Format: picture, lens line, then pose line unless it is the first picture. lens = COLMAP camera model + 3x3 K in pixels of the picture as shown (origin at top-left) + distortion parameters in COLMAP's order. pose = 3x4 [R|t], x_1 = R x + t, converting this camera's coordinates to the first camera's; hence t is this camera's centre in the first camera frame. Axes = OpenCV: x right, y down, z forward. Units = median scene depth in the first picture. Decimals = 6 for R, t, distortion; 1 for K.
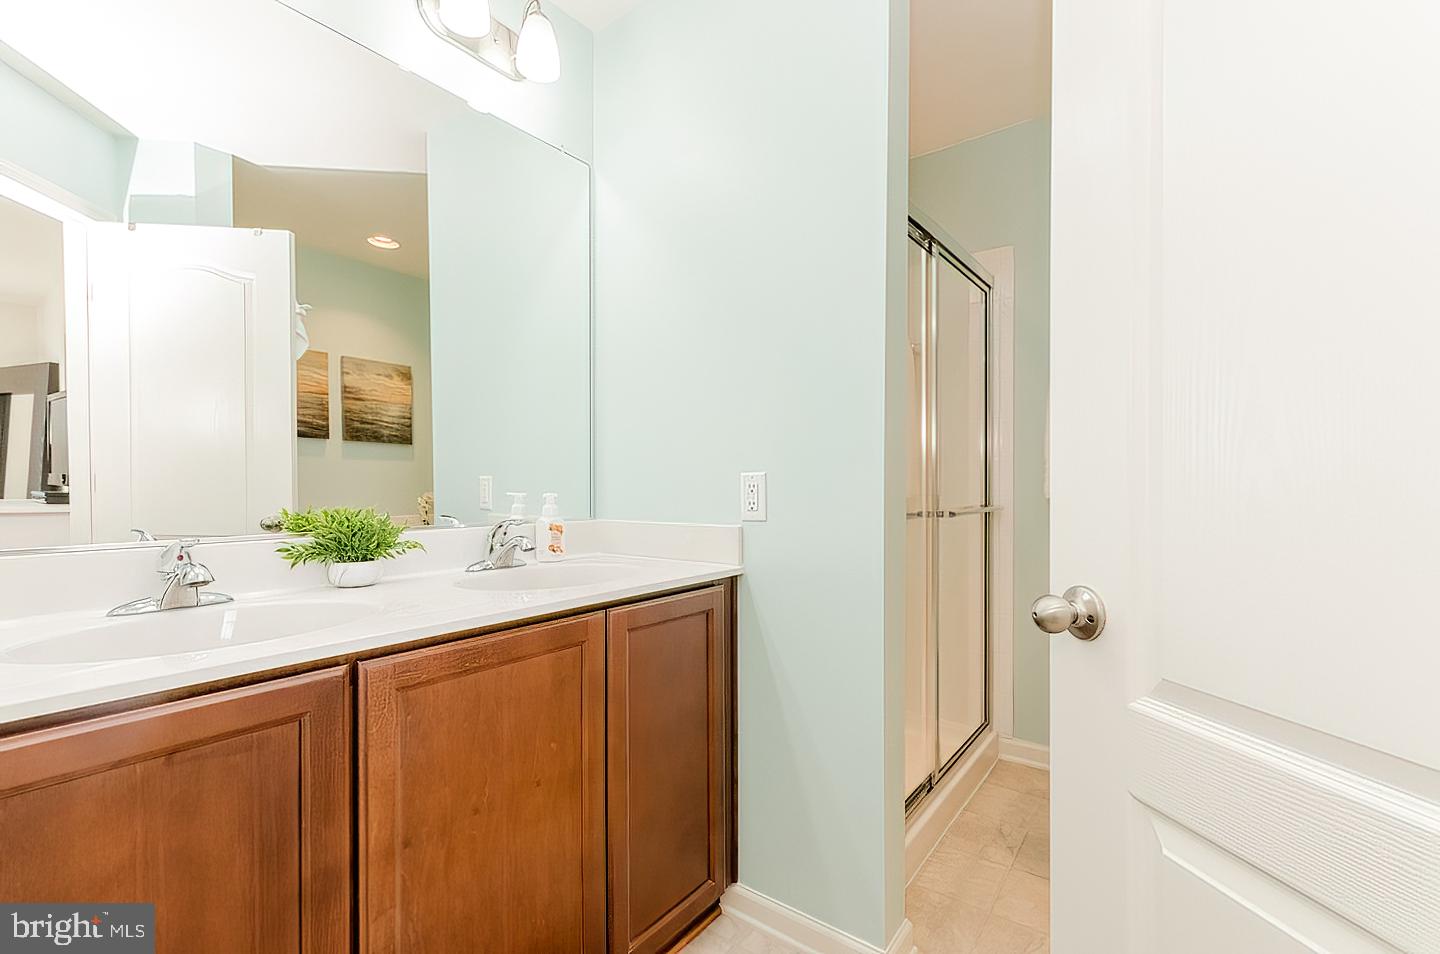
lens RADIAL K [[638.4, 0, 722.5], [0, 638.4, 475.1], [0, 0, 1]] dist [0.001131, 0.003871]
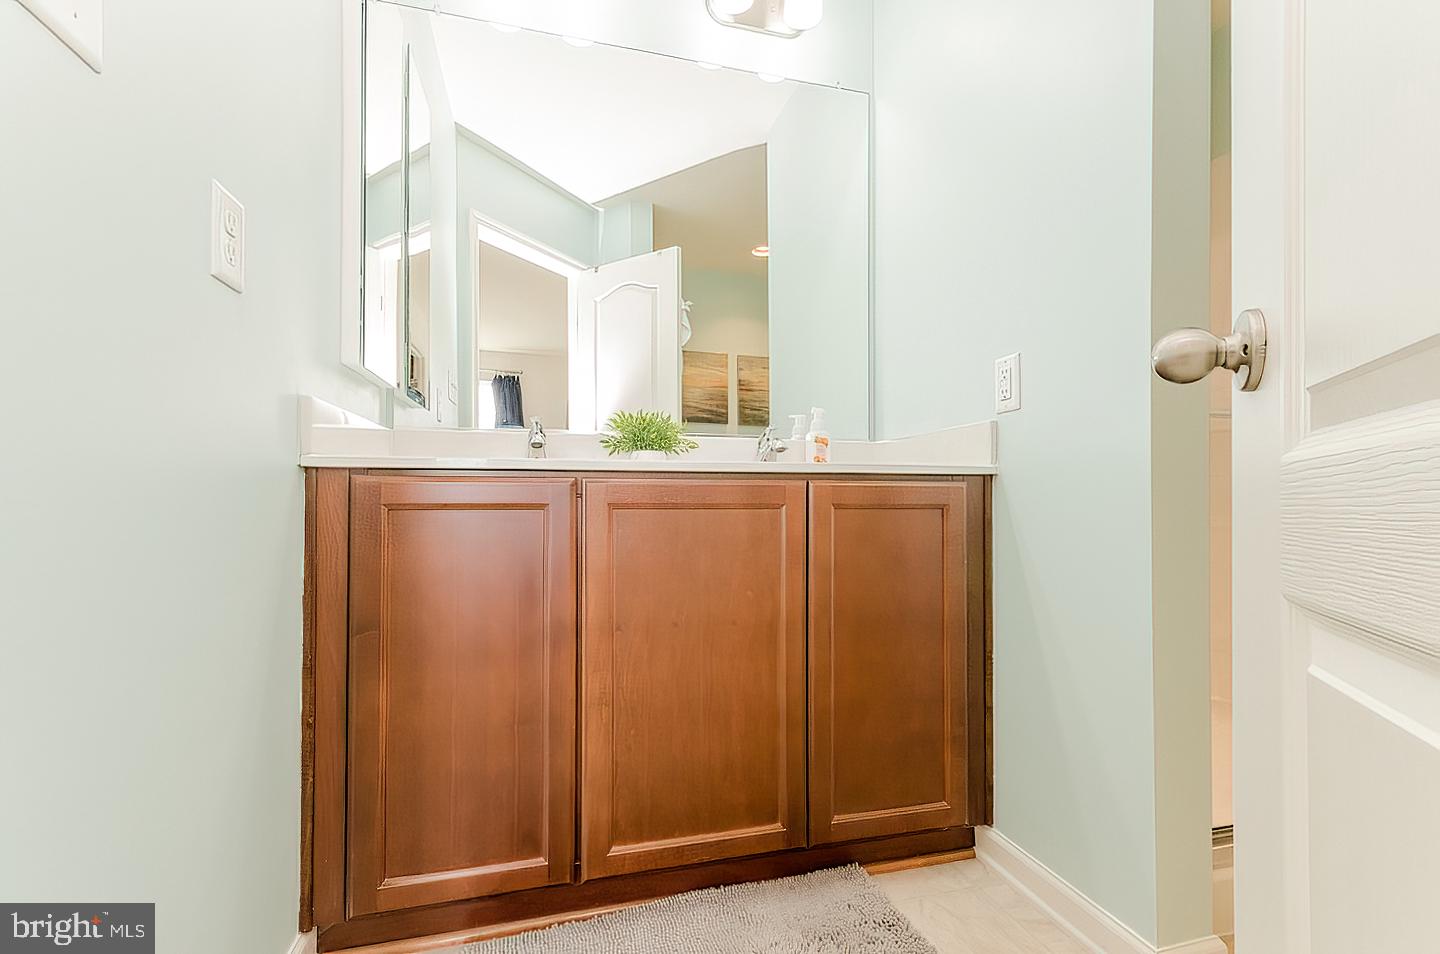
lens RADIAL K [[638.4, 0, 709.2], [0, 638.4, 485.6], [0, 0, 1]] dist [0.001131, 0.003871]
pose [[0.782834, -0.003532, -0.622220, 0.249710], [-0.006332, 0.999887, -0.013642, 0.172100], [0.622198, 0.014619, 0.782723, 0.061064]]
